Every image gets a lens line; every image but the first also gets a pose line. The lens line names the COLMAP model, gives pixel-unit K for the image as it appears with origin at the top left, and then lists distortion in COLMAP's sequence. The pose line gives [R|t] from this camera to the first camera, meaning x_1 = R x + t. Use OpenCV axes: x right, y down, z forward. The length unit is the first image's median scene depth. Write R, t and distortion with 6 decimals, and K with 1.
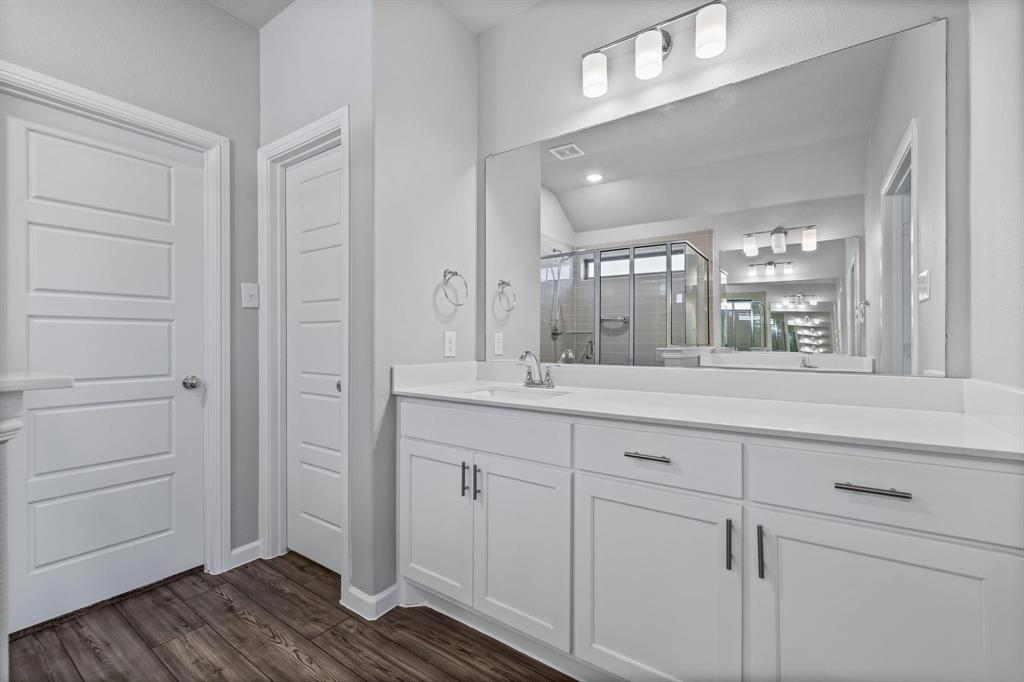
lens RADIAL K [[432.2, 0, 508.0], [0, 432.2, 340.3], [0, 0, 1]] dist [0.001377, -0.000311]
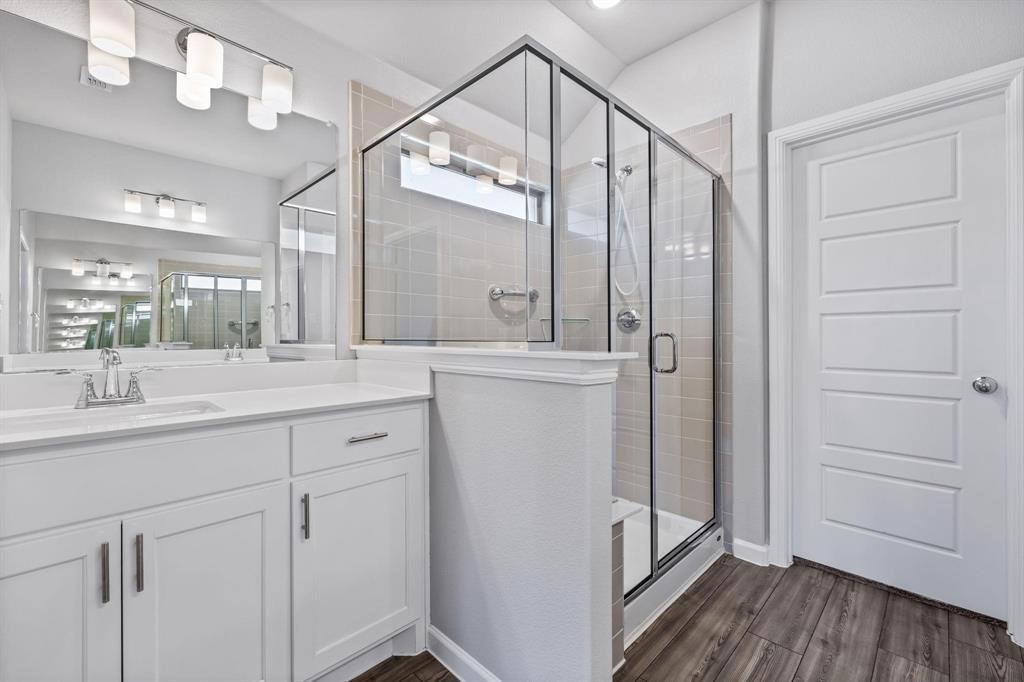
lens RADIAL K [[432.2, 0, 510.7], [0, 432.2, 335.3], [0, 0, 1]] dist [0.001377, -0.000311]
pose [[-0.159276, 0.000152, -0.987234, 0.237973], [0.000180, 1.000000, 0.000125, 0.003425], [0.987234, -0.000158, -0.159276, 0.282941]]
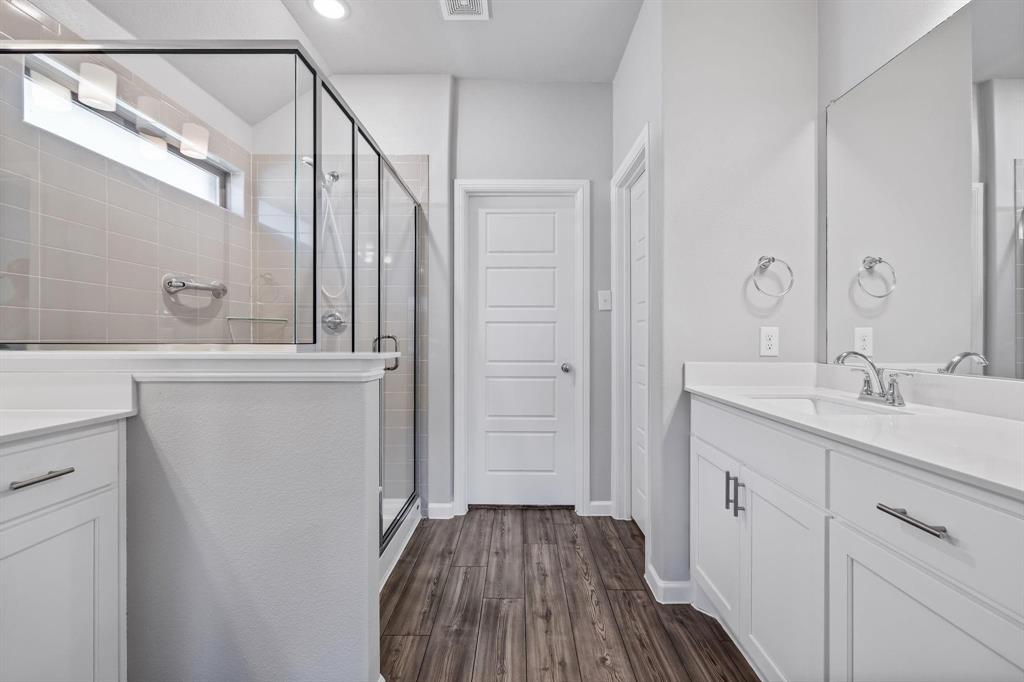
lens RADIAL K [[432.2, 0, 519.7], [0, 432.2, 335.4], [0, 0, 1]] dist [0.001377, -0.000311]
pose [[0.582713, -0.000848, -0.812677, 0.321898], [-0.003275, 0.999989, -0.003392, 0.001357], [0.812671, 0.004638, 0.582704, 0.100199]]
